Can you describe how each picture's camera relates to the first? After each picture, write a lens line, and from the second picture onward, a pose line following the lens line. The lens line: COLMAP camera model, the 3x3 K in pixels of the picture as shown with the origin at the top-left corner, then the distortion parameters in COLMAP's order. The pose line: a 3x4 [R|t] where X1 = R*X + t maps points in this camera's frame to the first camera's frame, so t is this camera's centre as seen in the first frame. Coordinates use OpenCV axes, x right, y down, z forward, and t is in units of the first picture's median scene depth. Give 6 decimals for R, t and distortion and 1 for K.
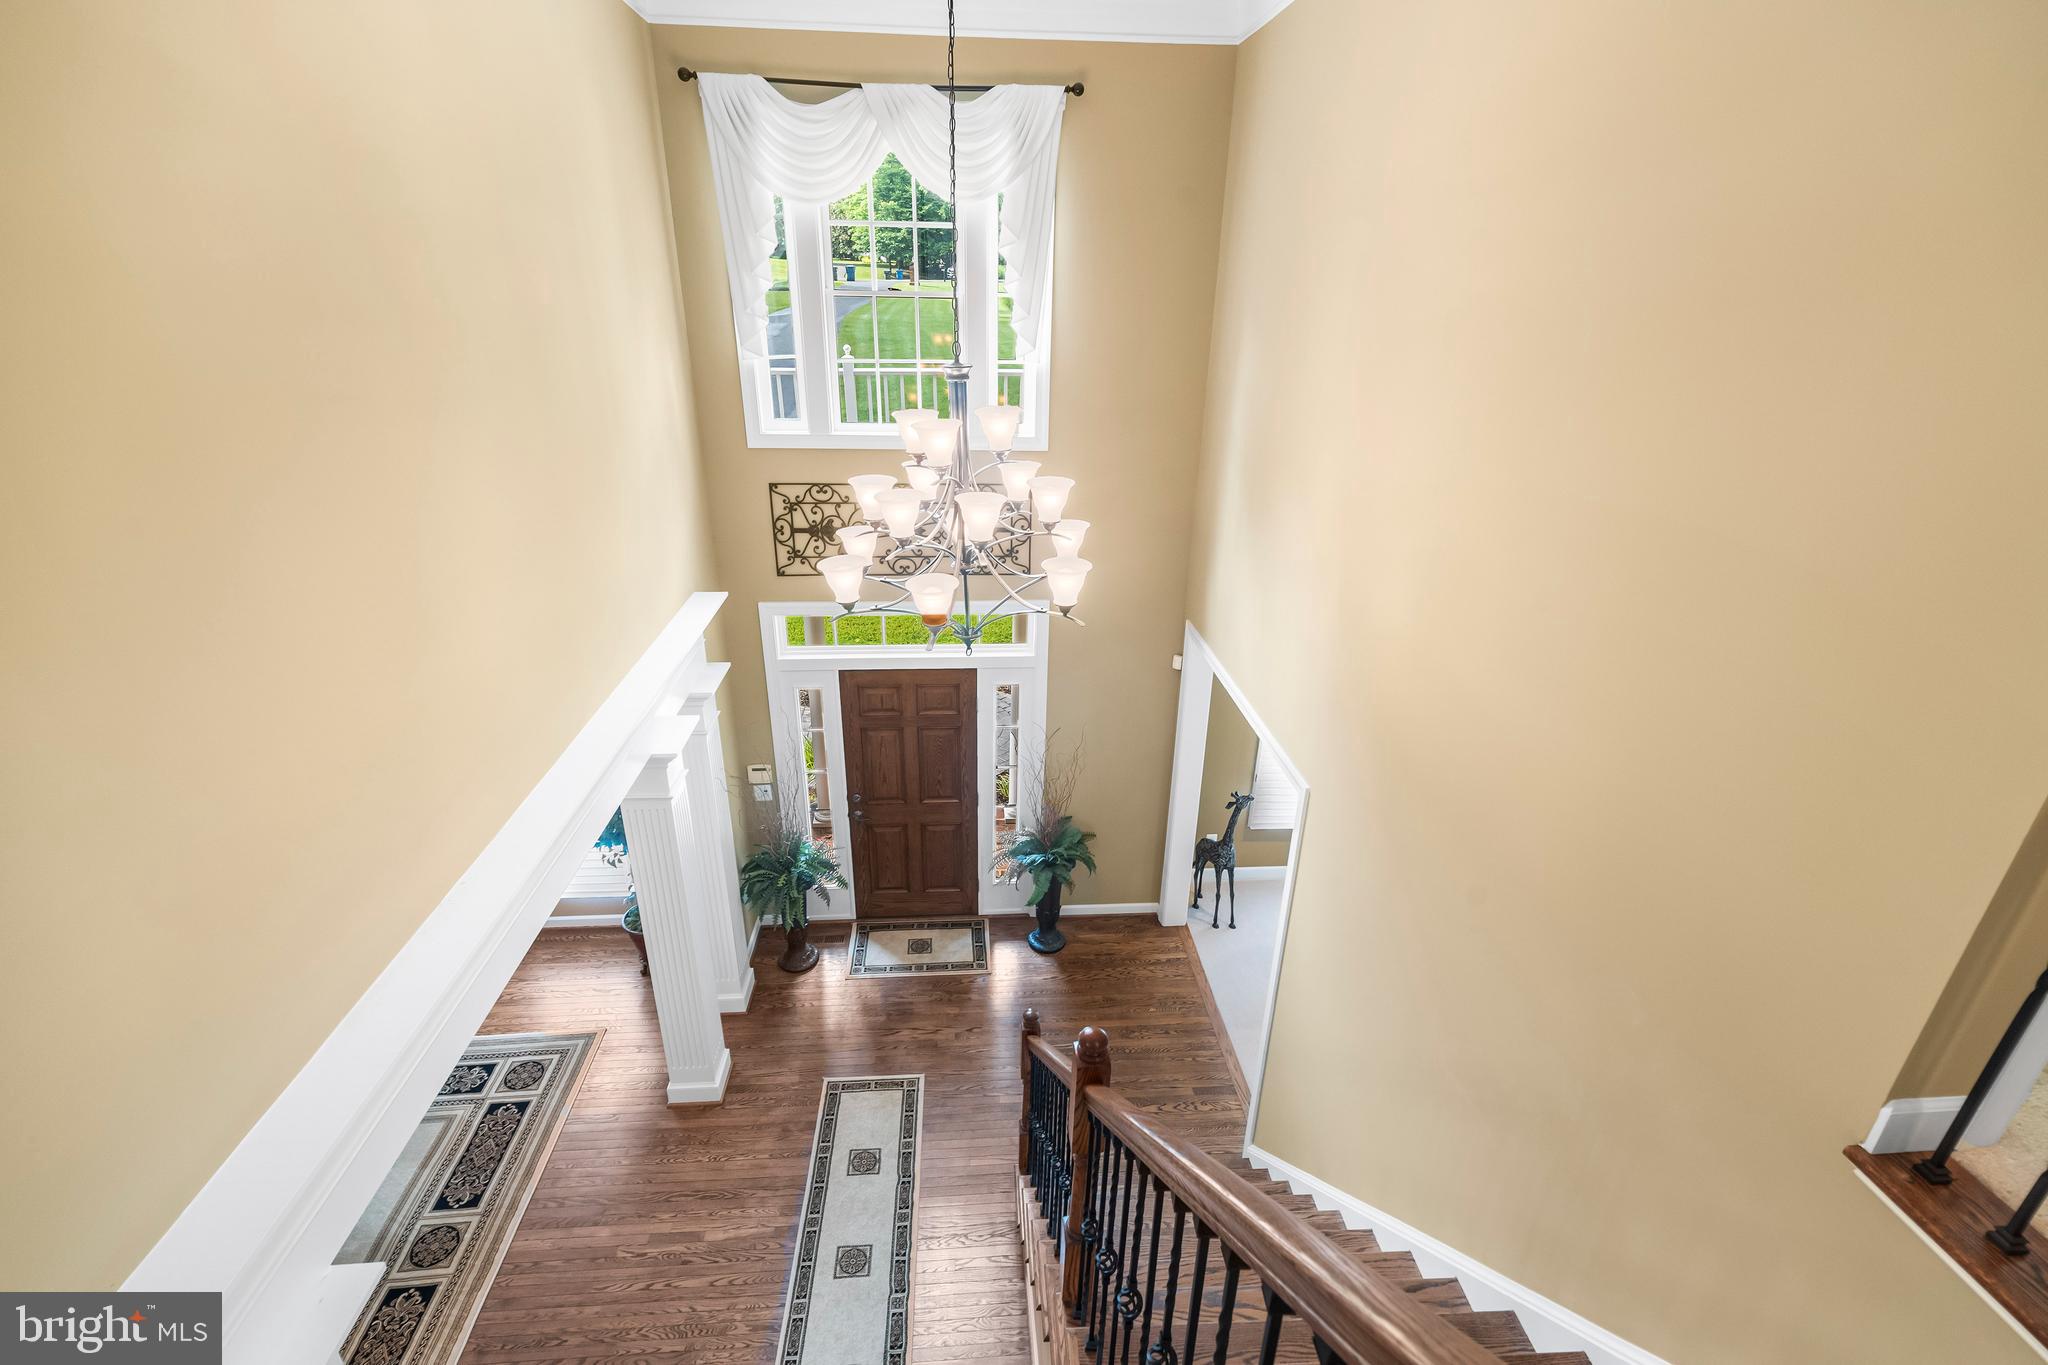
lens RADIAL K [[896.4, 0, 1024.0], [0, 896.4, 682.5], [0, 0, 1]] dist [0.001603, 0.000226]
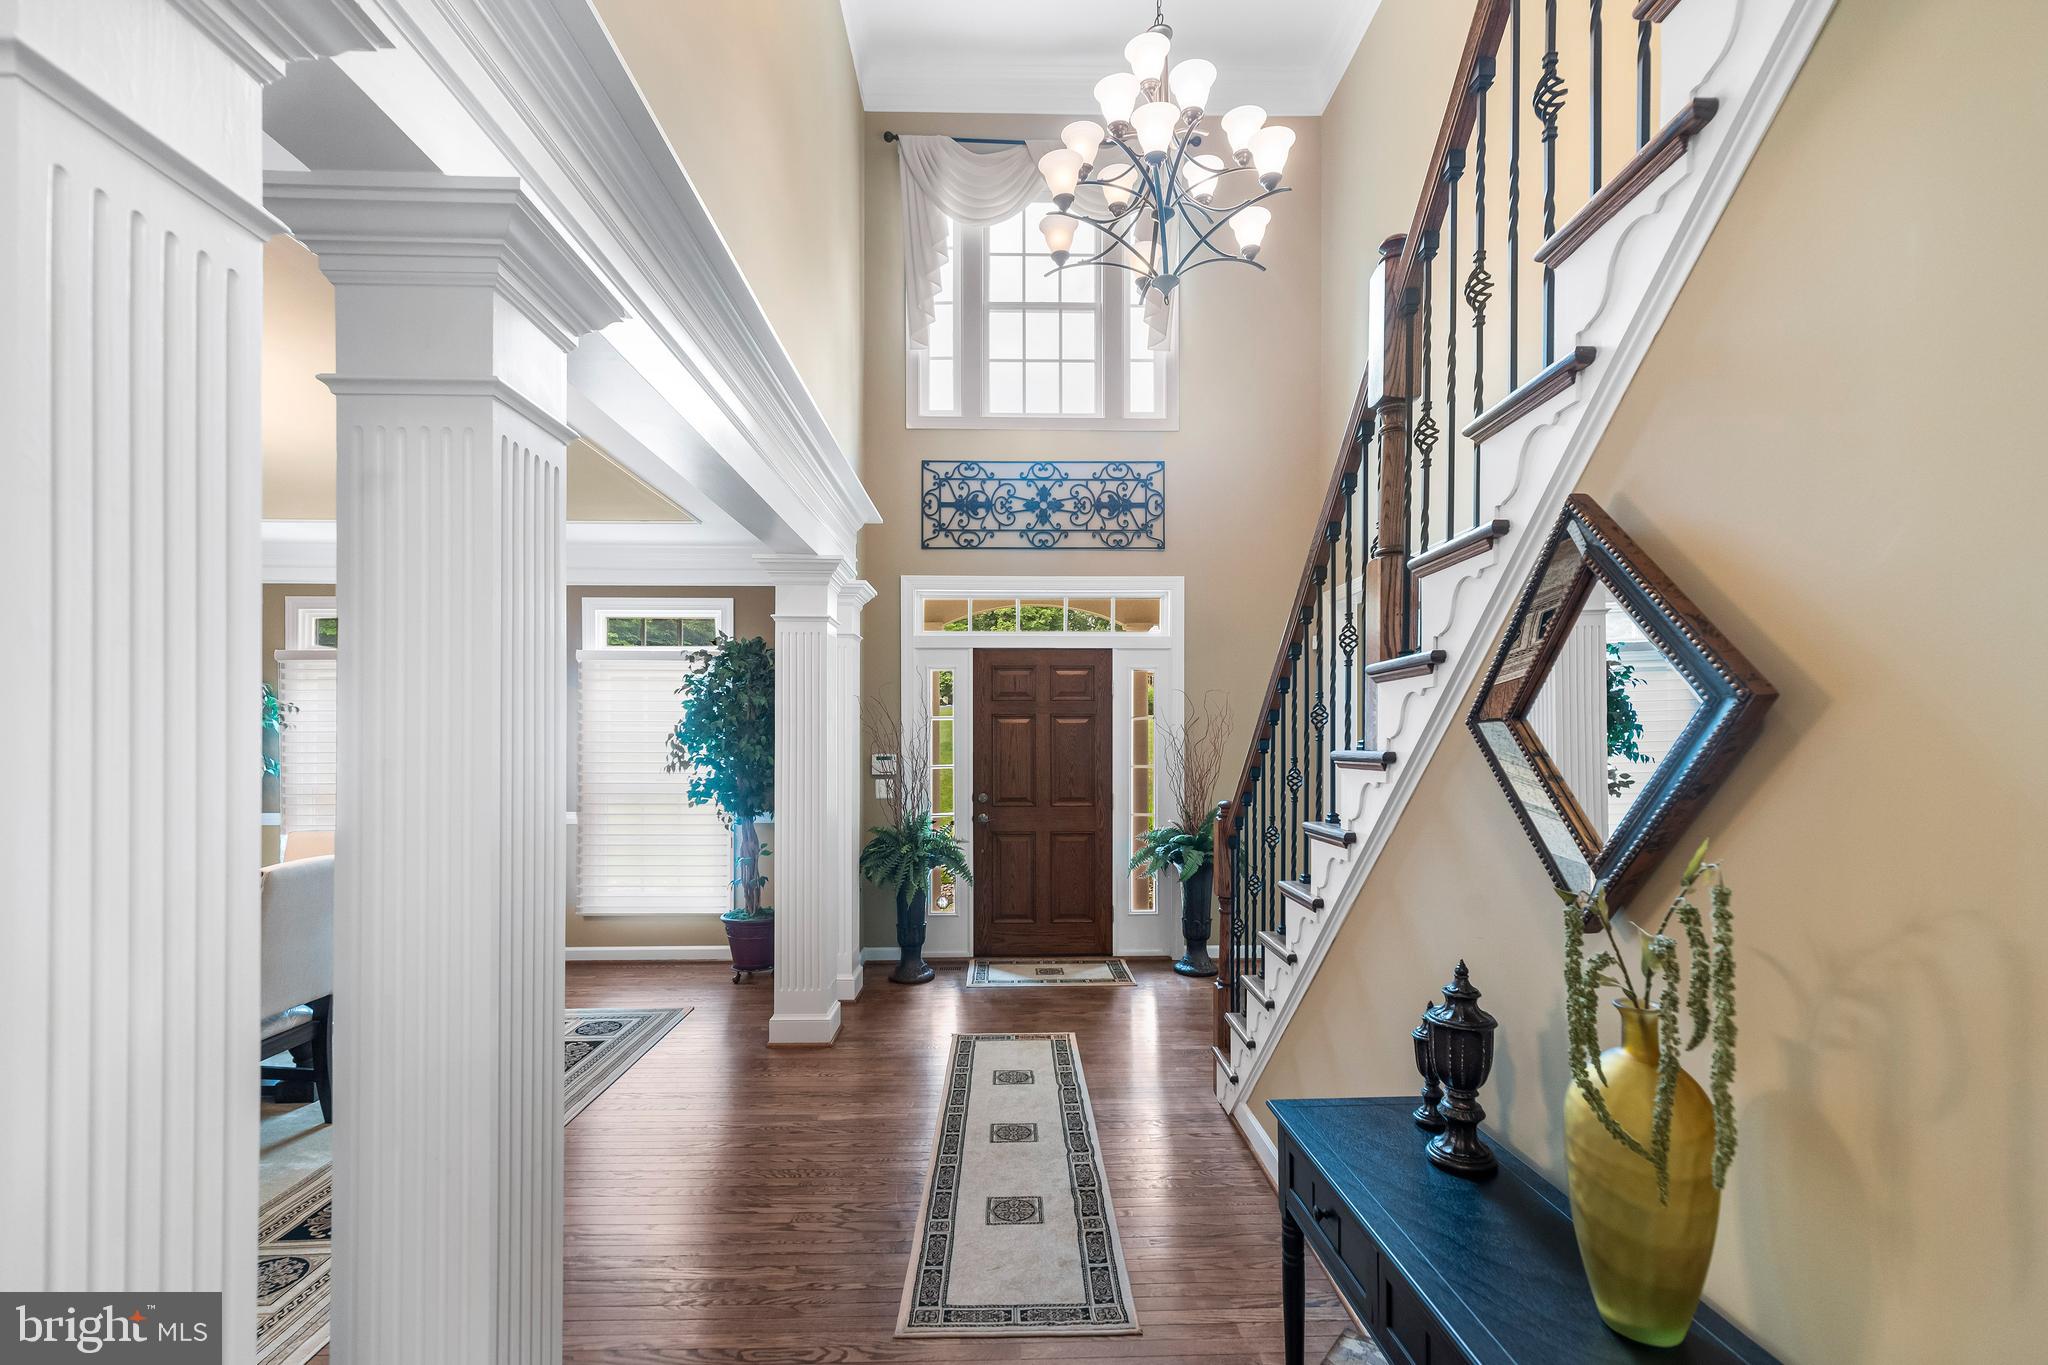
lens RADIAL K [[907.3, 0, 1021.0], [0, 907.3, 735.3], [0, 0, 1]] dist [0.002113, 0.000507]
pose [[0.998334, -0.017322, -0.055032, -0.099738], [-0.006167, 0.916362, -0.400303, 0.472024], [0.057363, 0.399976, 0.914729, 0.122659]]
